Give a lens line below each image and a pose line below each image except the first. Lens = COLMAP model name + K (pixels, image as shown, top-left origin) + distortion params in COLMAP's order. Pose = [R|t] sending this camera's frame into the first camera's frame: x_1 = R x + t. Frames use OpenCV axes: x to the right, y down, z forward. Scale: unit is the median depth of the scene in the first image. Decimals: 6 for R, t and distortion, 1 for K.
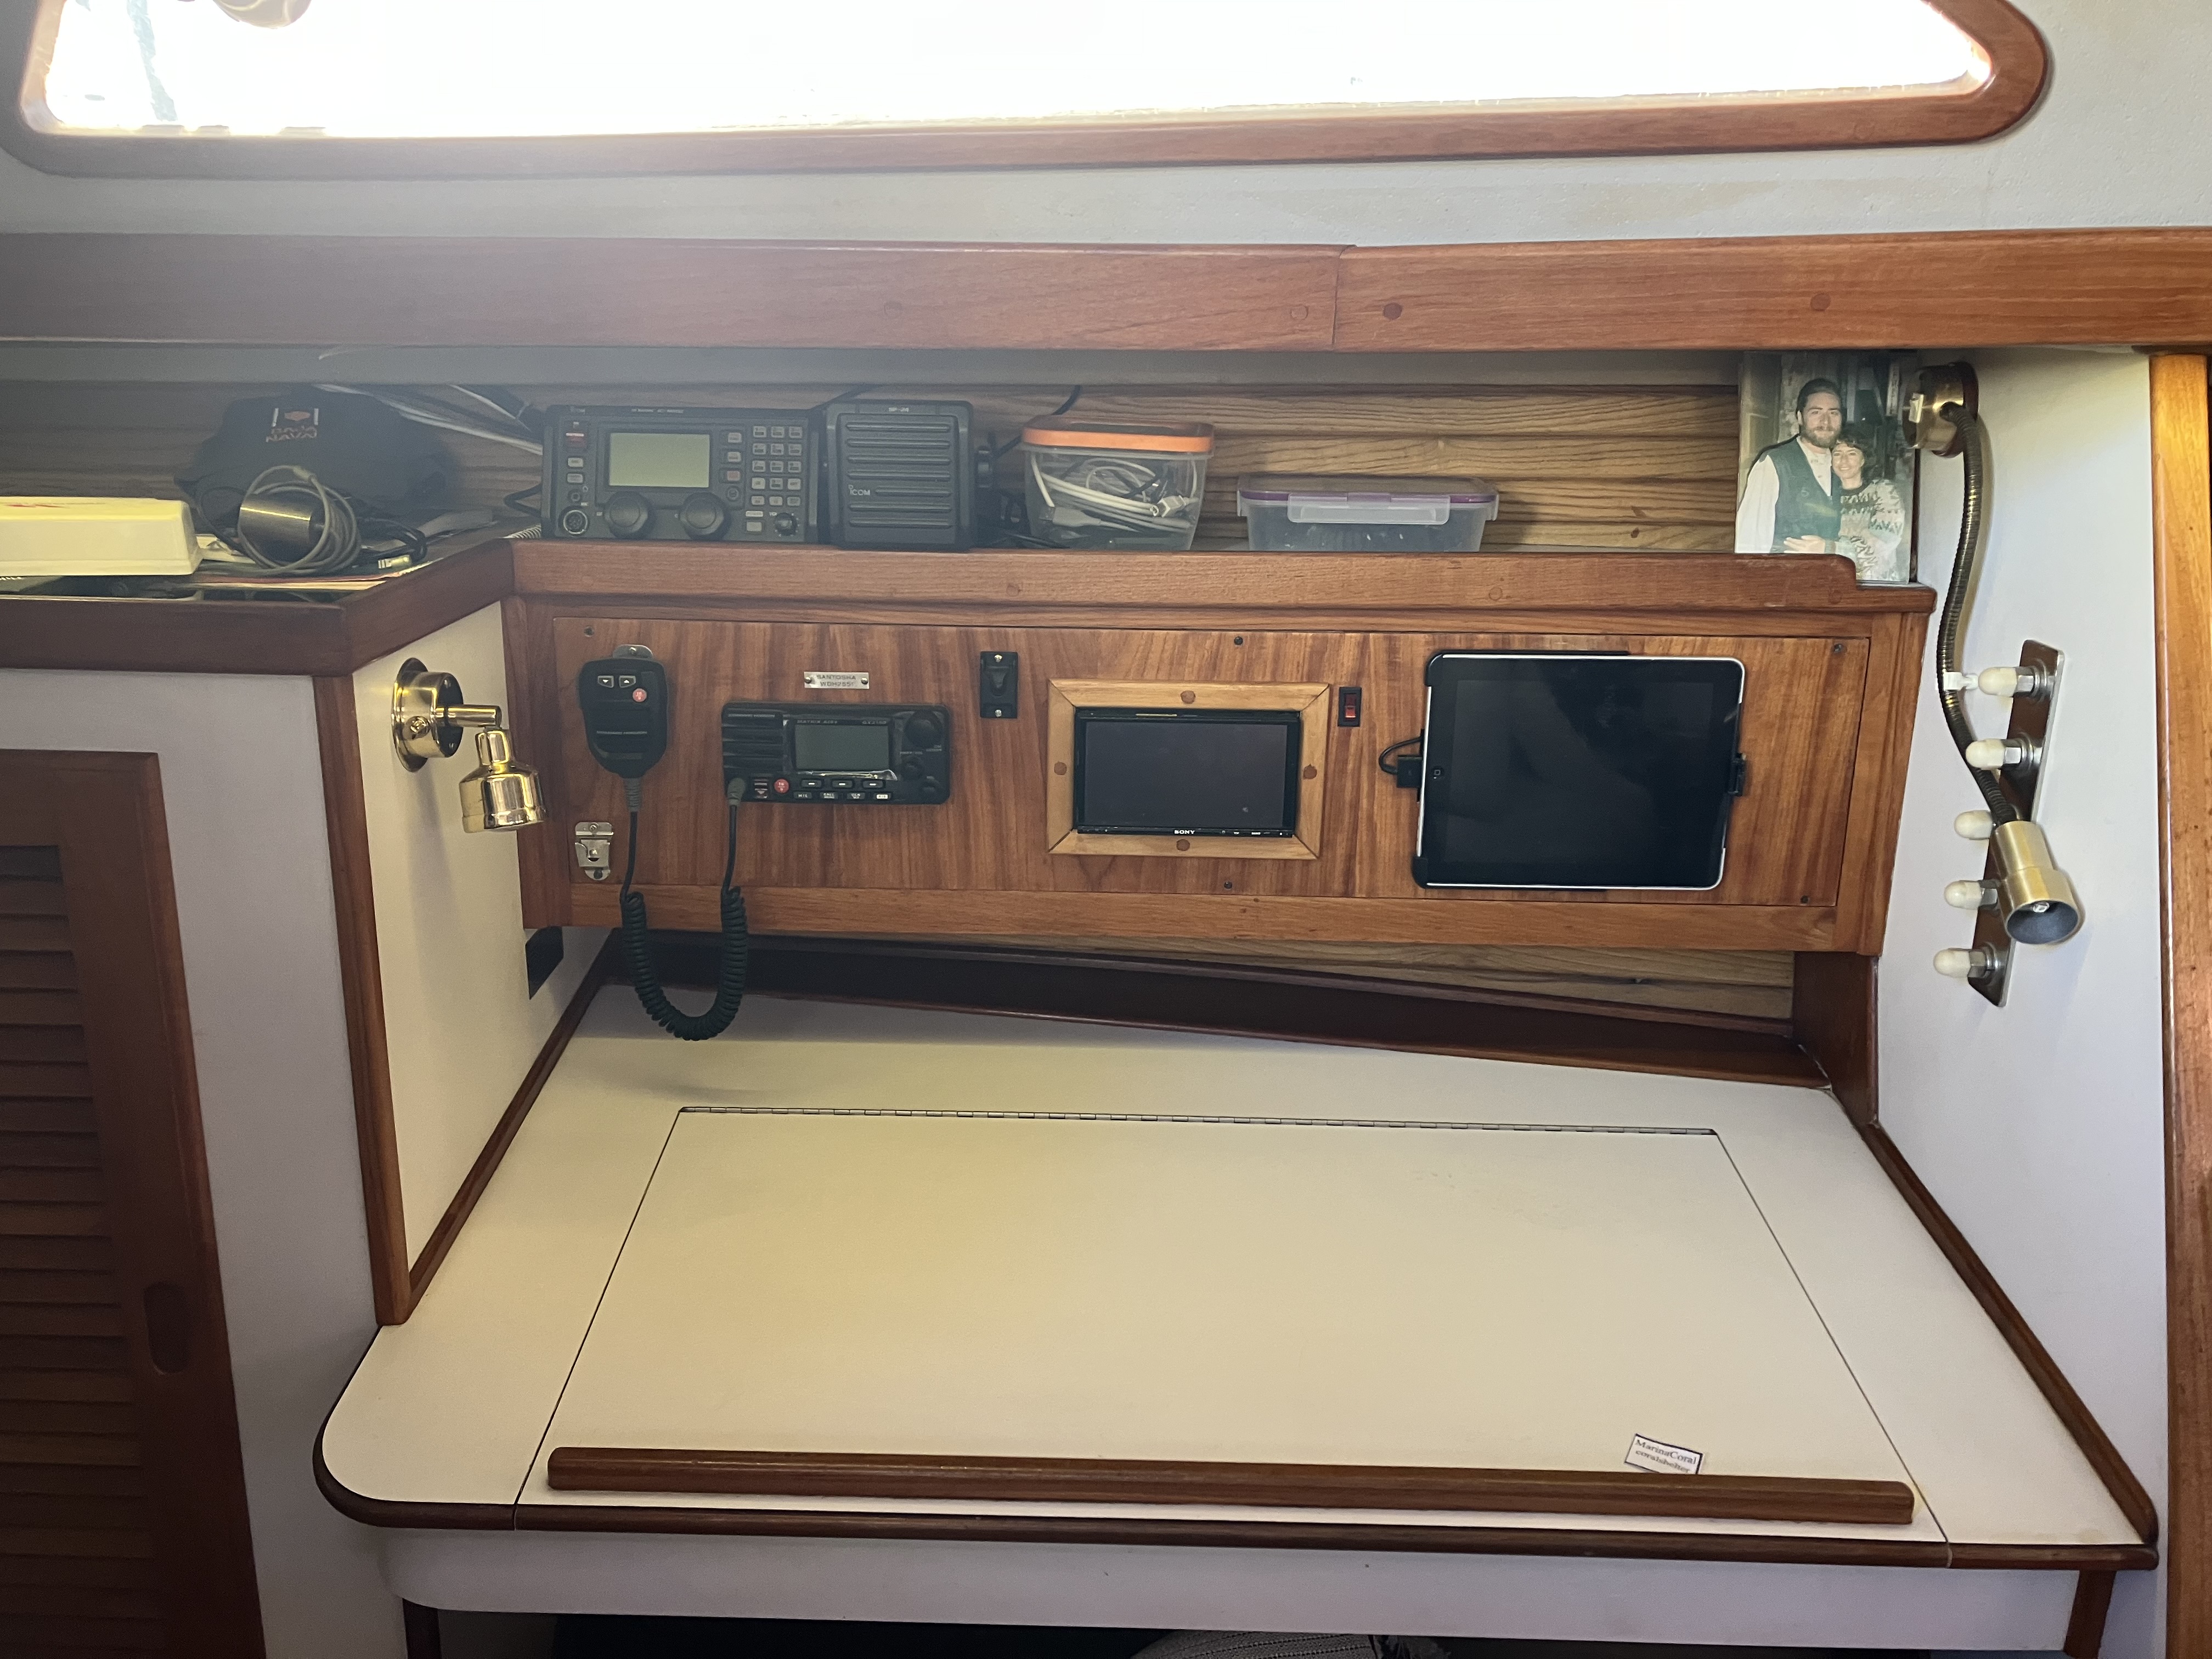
lens RADIAL K [[1801.4, 0, 1102.0], [0, 1801.4, 833.3], [0, 0, 1]] dist [0.014547, -0.021672]
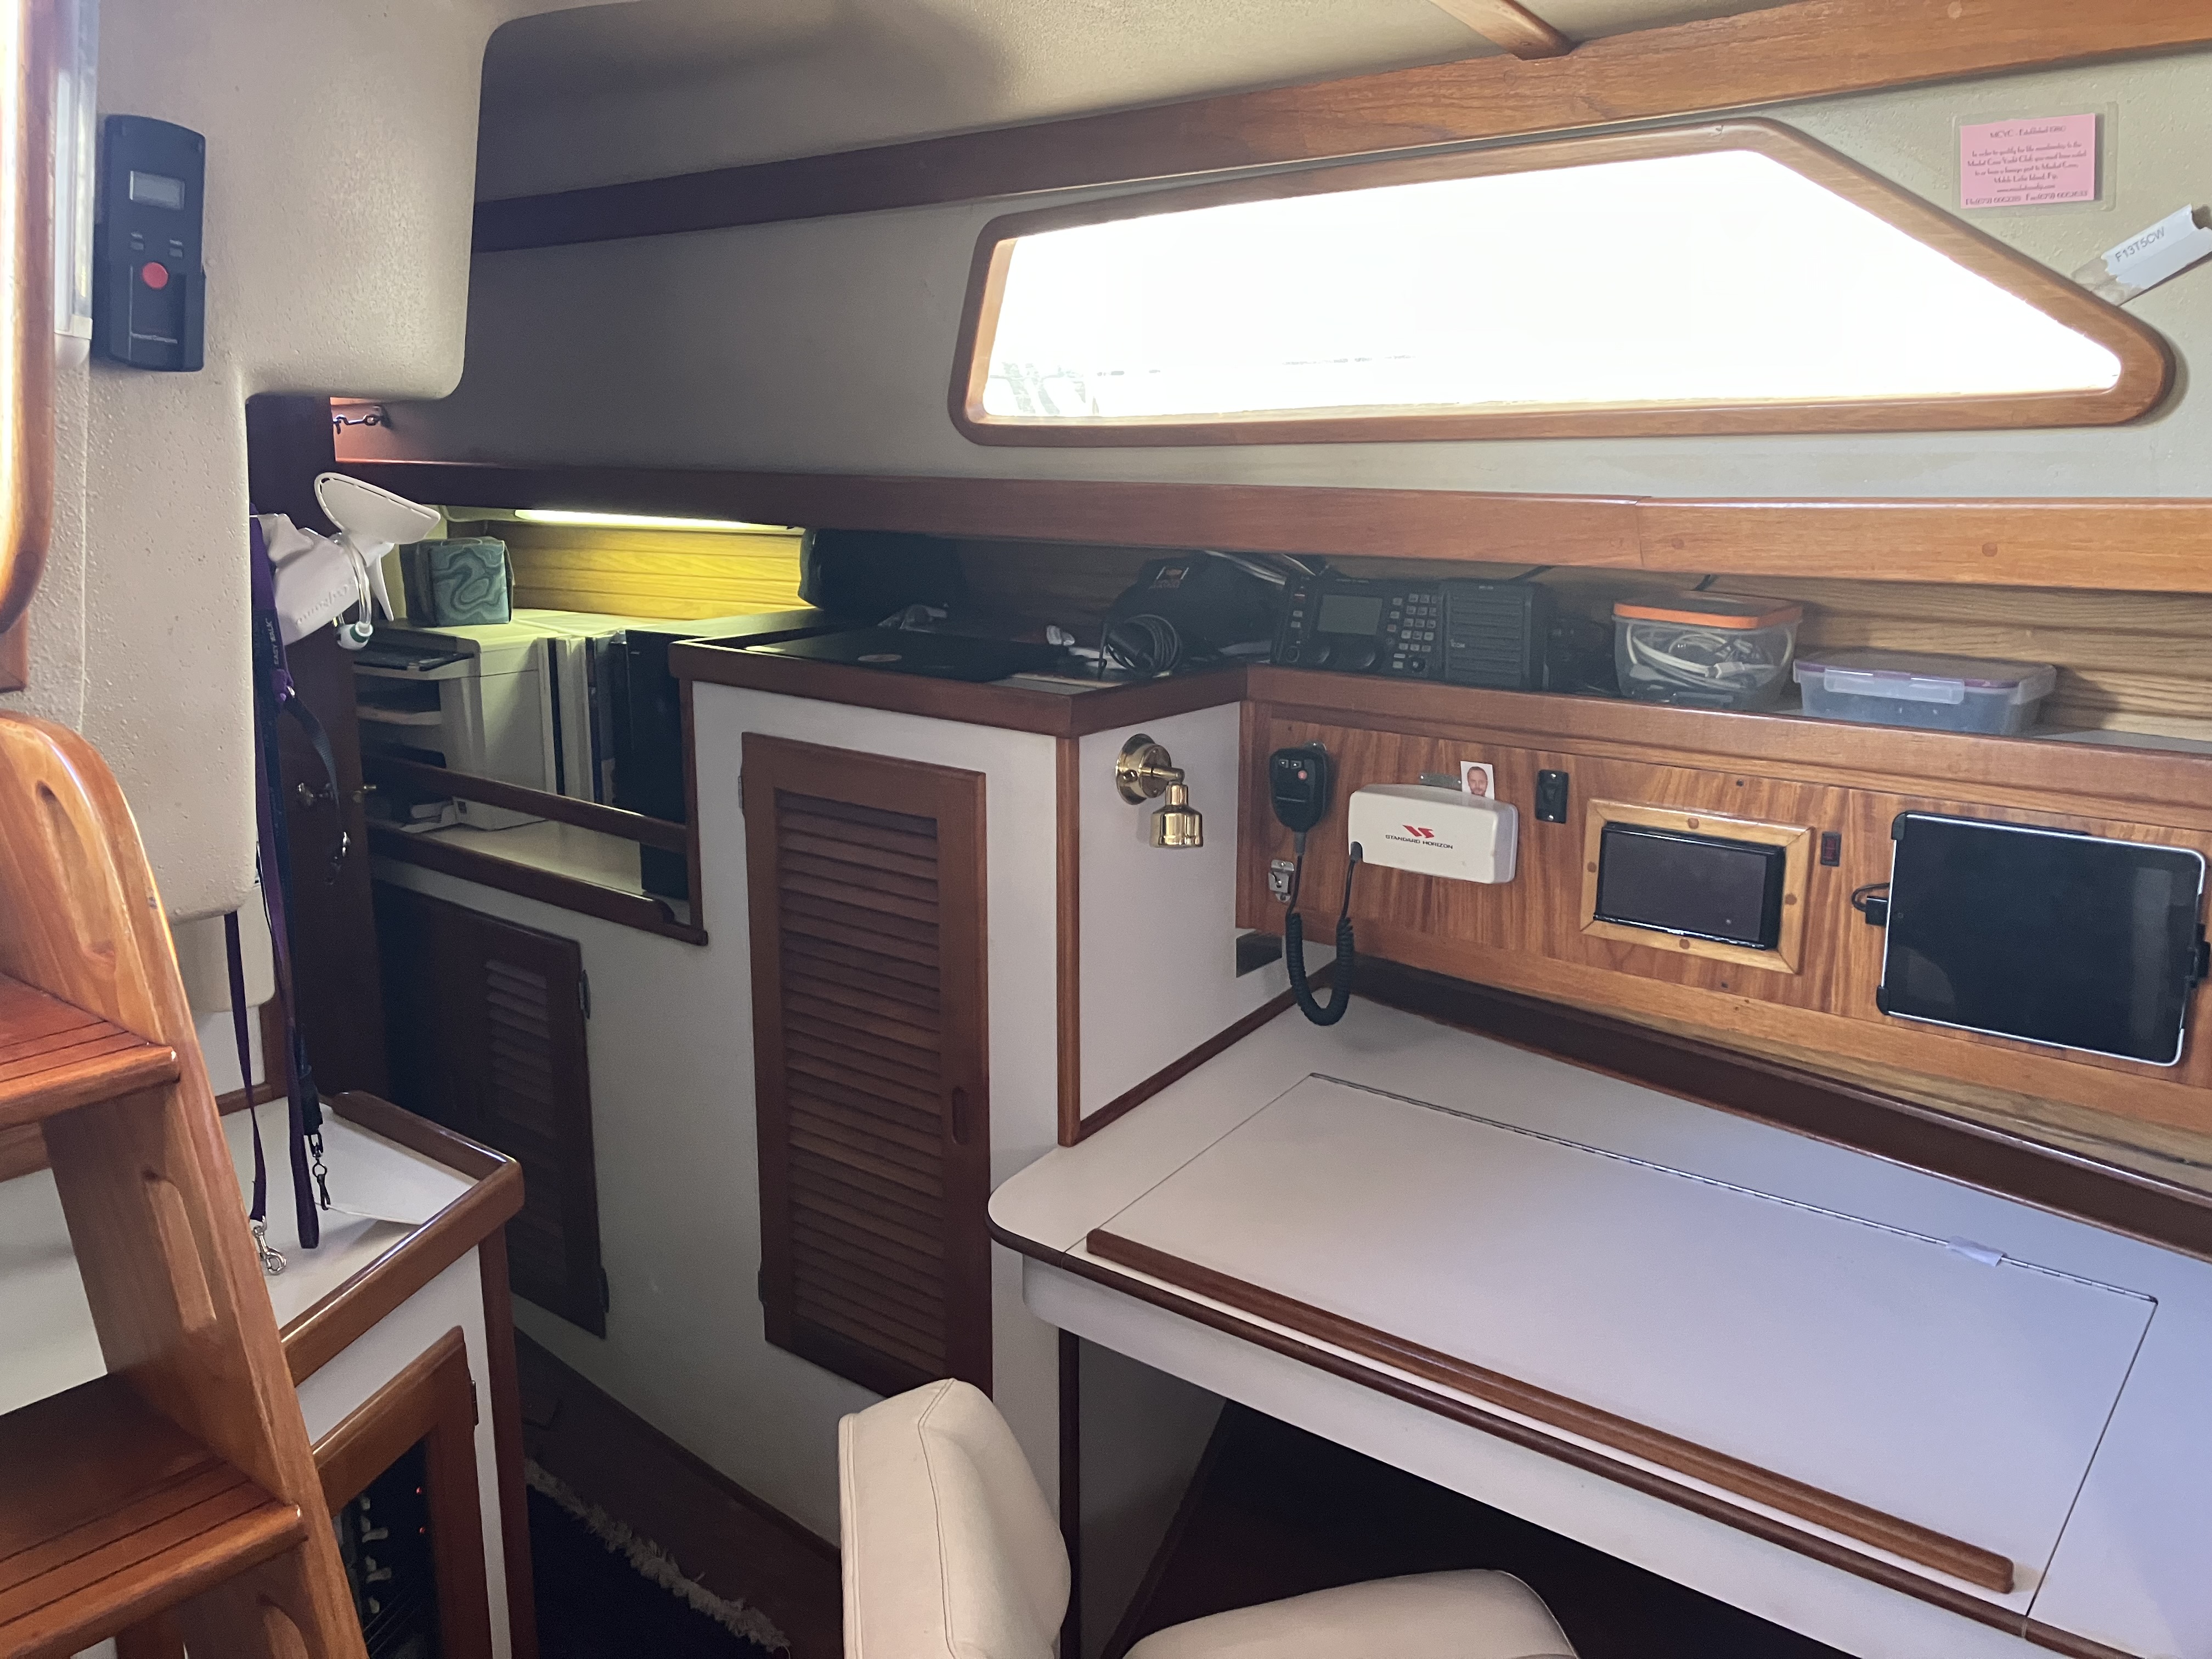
lens RADIAL K [[1801.4, 0, 1098.3], [0, 1801.4, 829.8], [0, 0, 1]] dist [0.014547, -0.021672]
pose [[0.783732, 0.124672, -0.608458, 0.478784], [-0.161749, 0.986813, -0.006146, 0.002150], [0.599668, 0.103235, 0.793562, -0.229237]]
